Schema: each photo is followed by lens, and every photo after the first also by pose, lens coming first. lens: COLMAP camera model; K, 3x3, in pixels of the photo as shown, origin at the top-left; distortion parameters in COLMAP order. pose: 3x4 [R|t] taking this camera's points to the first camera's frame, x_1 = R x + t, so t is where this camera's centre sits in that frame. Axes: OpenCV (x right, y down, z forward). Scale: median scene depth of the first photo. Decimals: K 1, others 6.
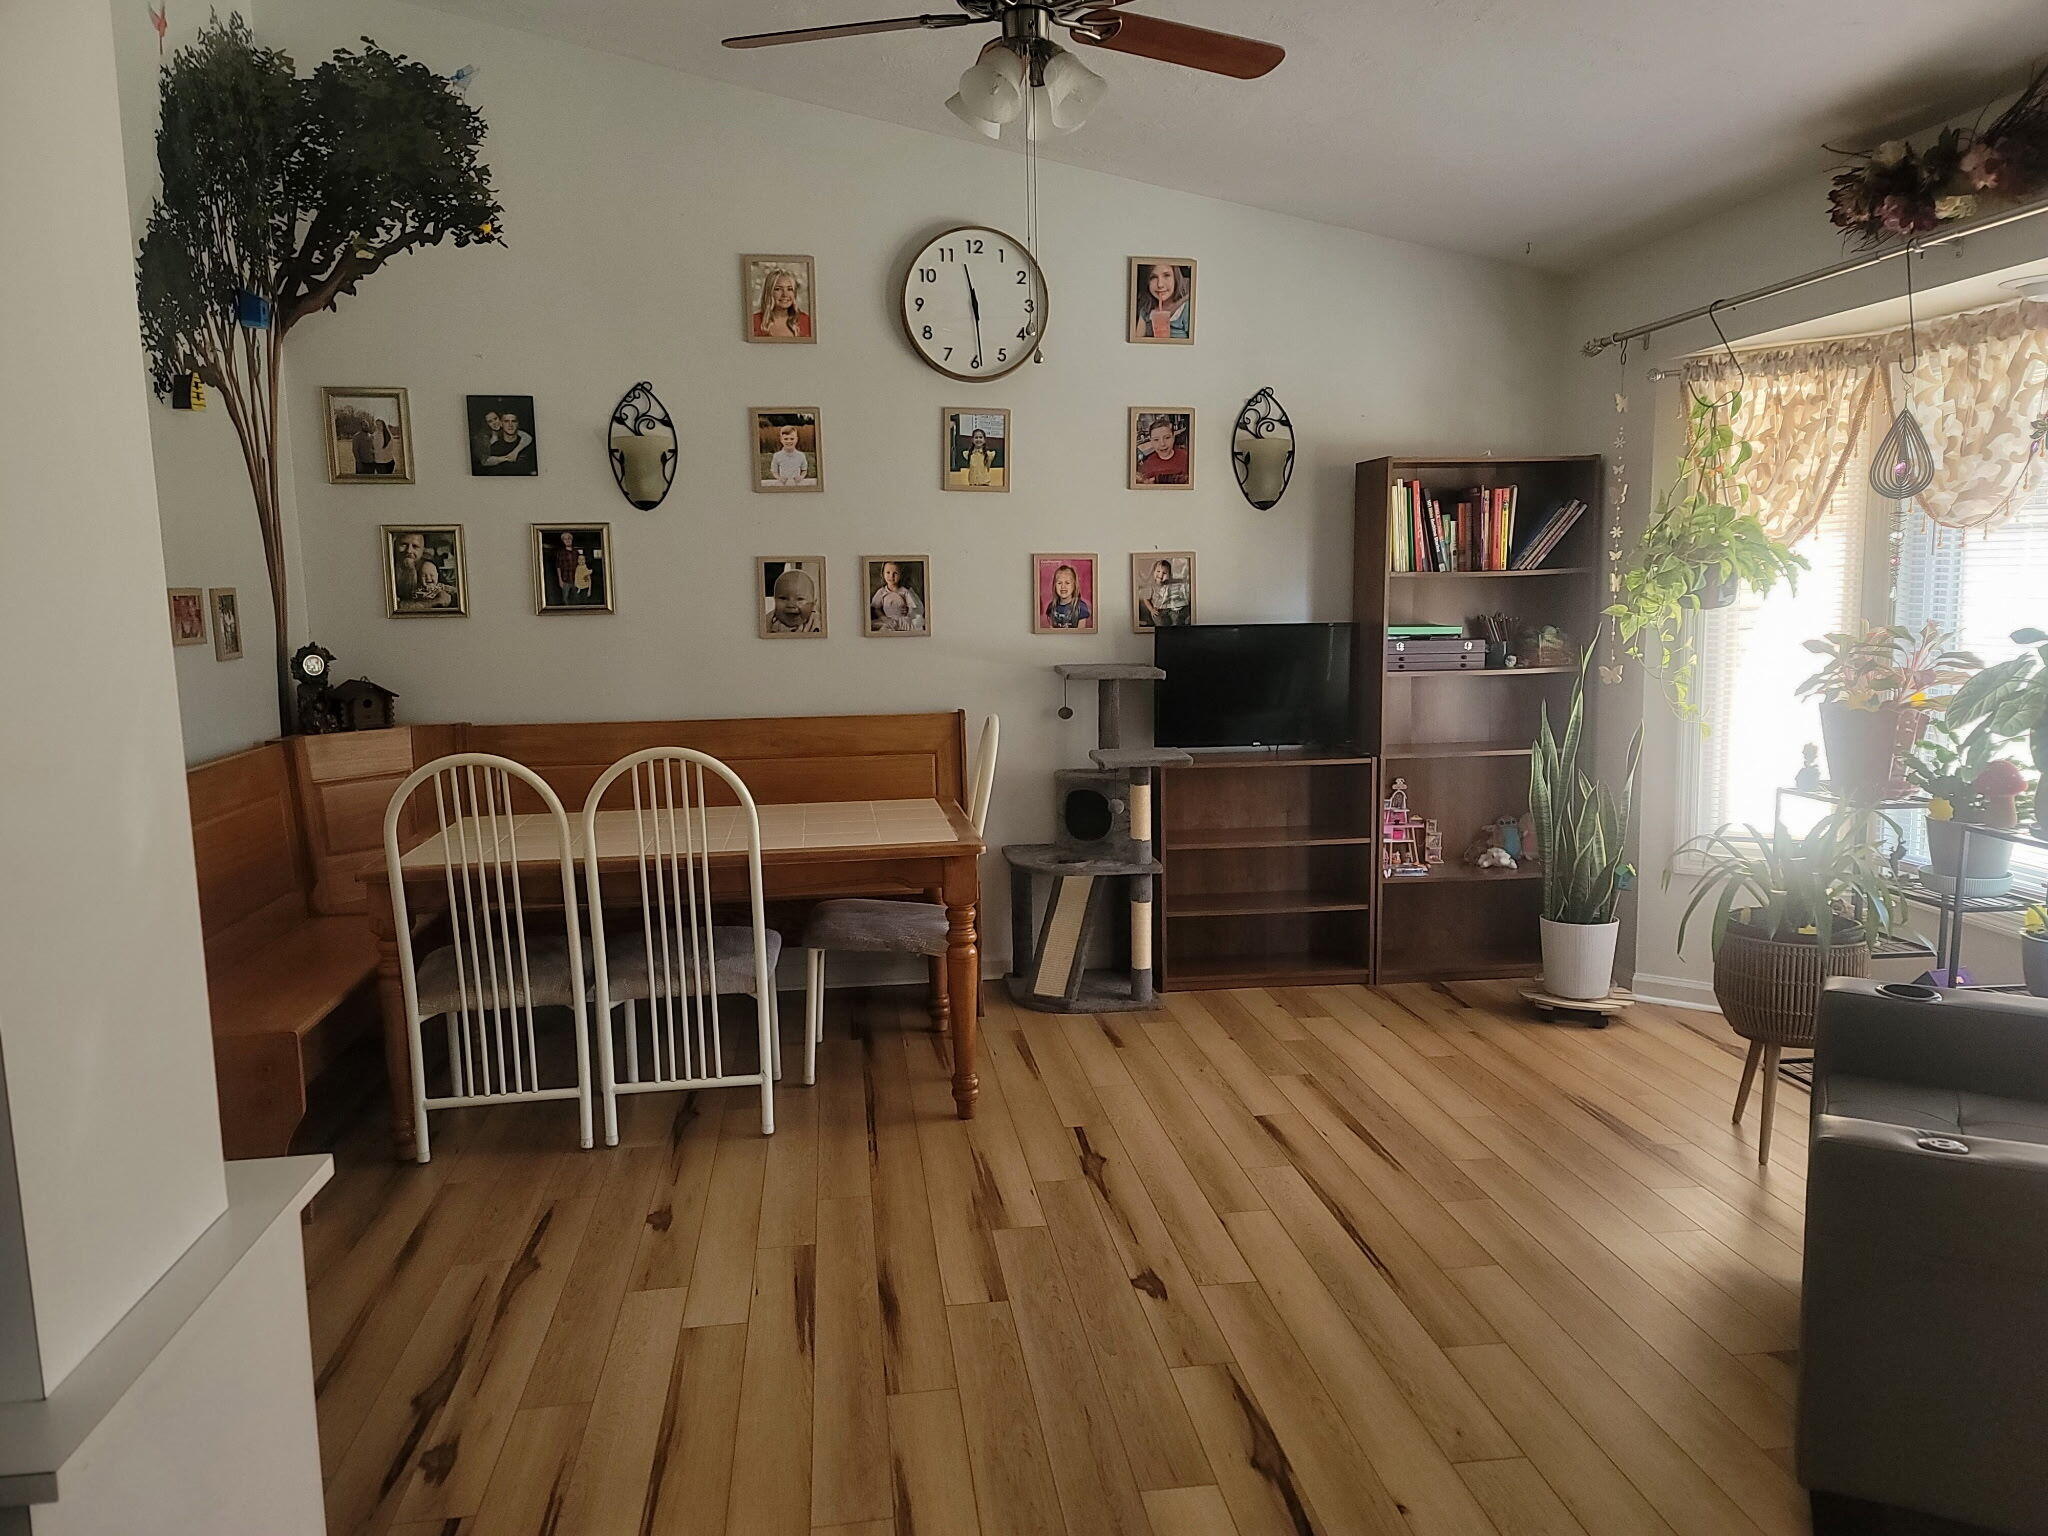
lens RADIAL K [[1509.6, 0, 1024.0], [0, 1509.6, 768.0], [0, 0, 1]] dist [0.099310, -0.086153]
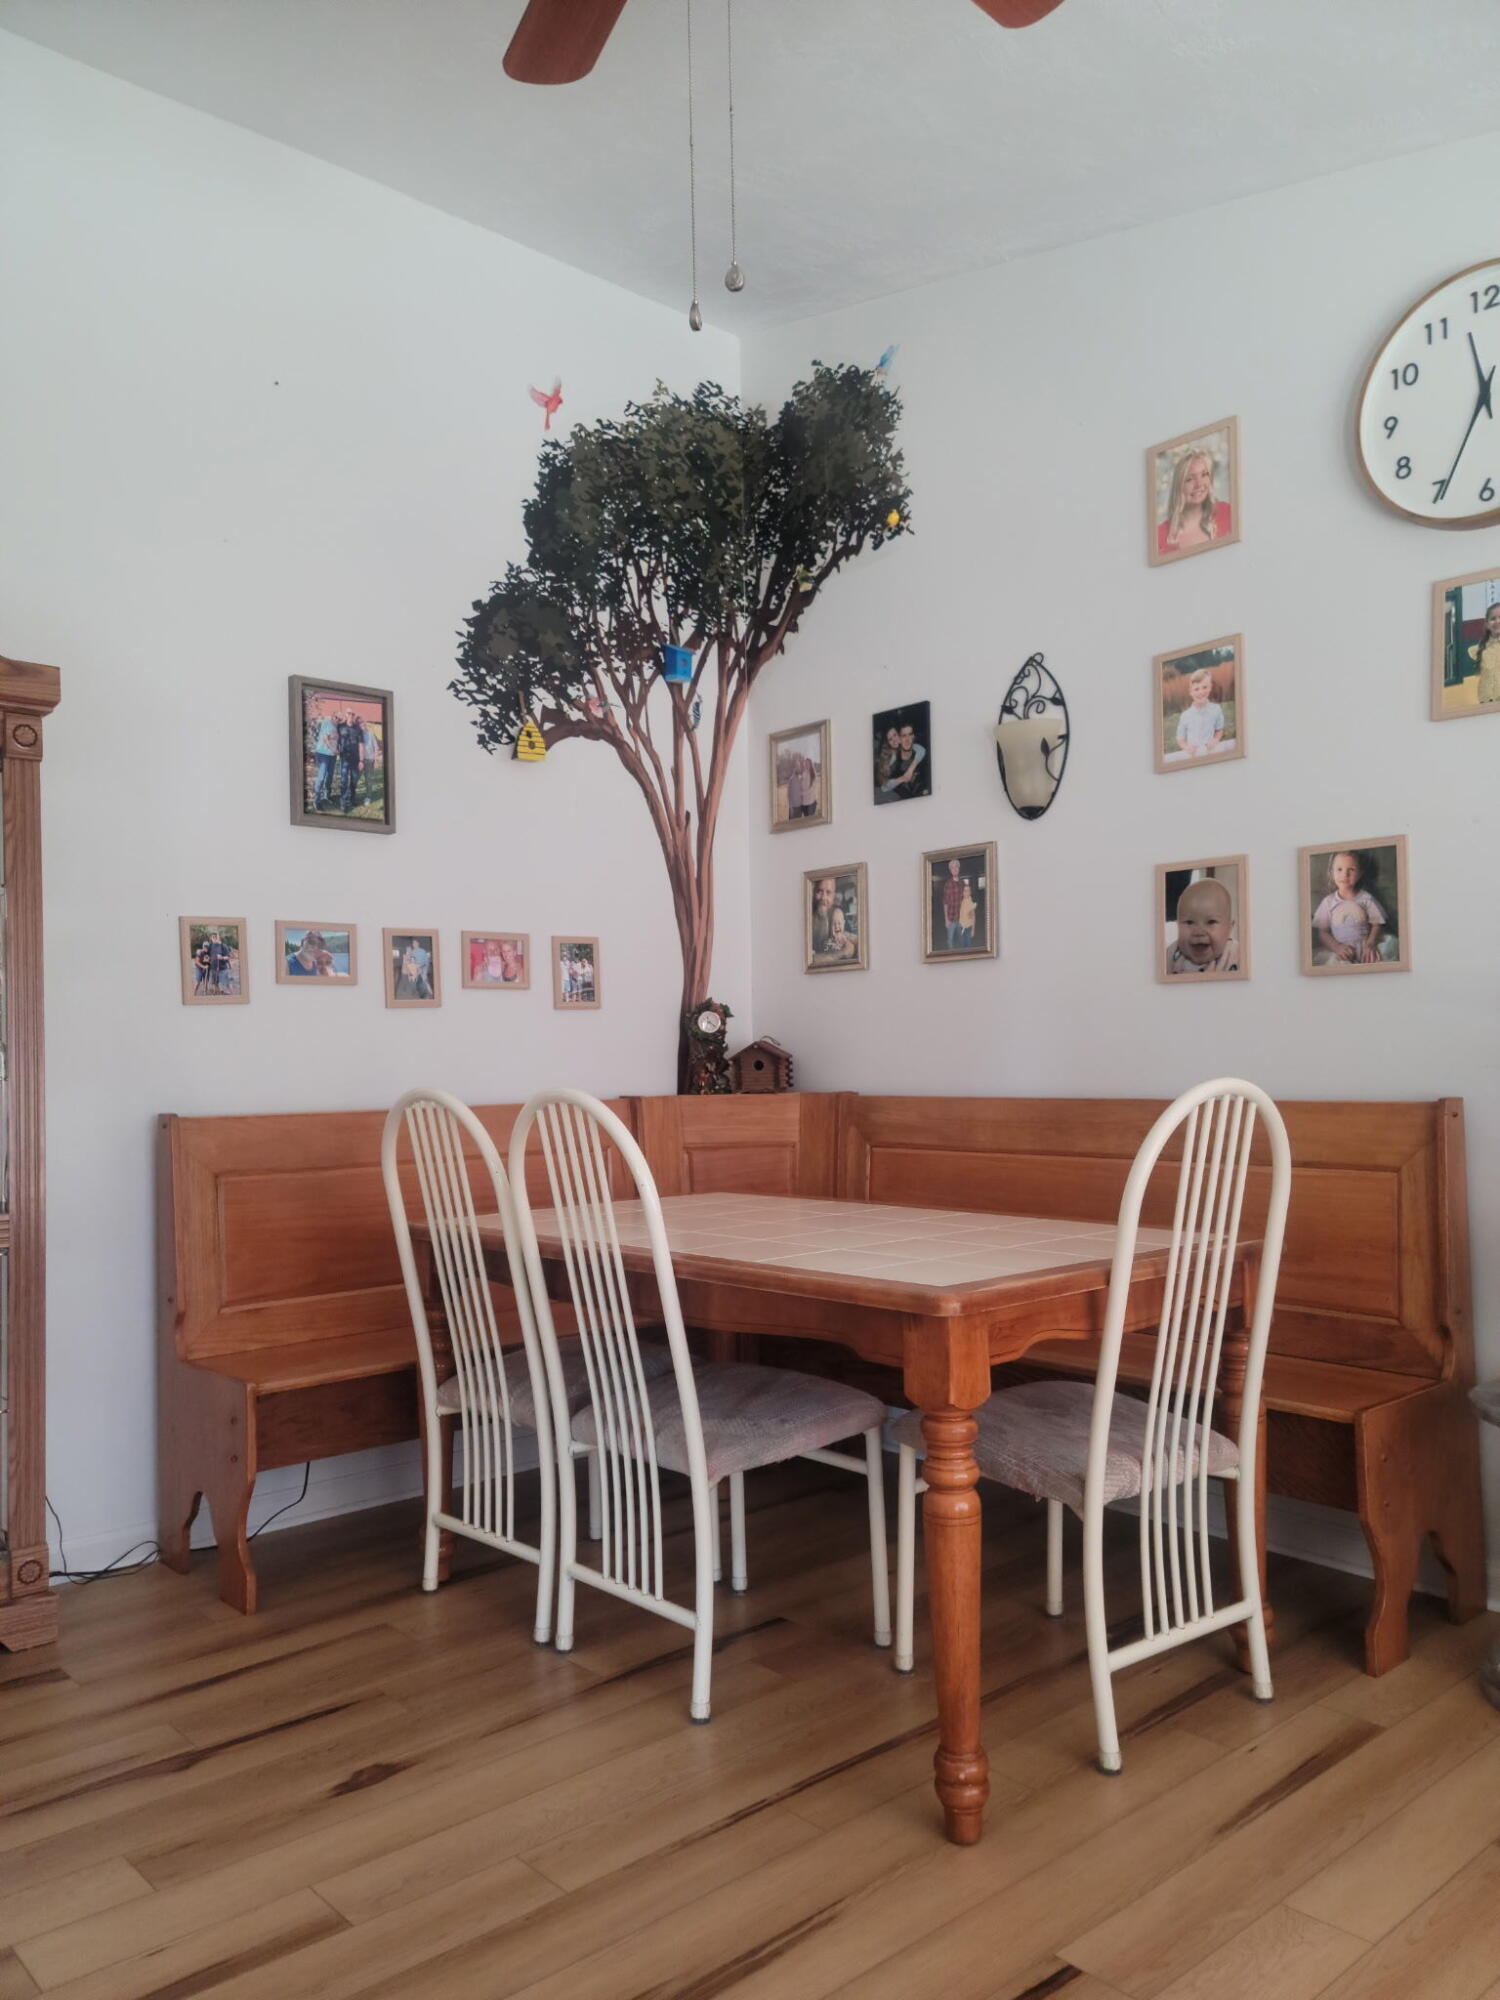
lens RADIAL K [[1474.2, 0, 750.0], [0, 1474.2, 1000.0], [0, 0, 1]] dist [0.099310, -0.086153]
pose [[0.565165, -0.024349, -0.824618, 0.281627], [-0.094441, 0.991084, -0.093991, 0.002011], [0.819554, 0.130998, 0.557826, 0.494483]]
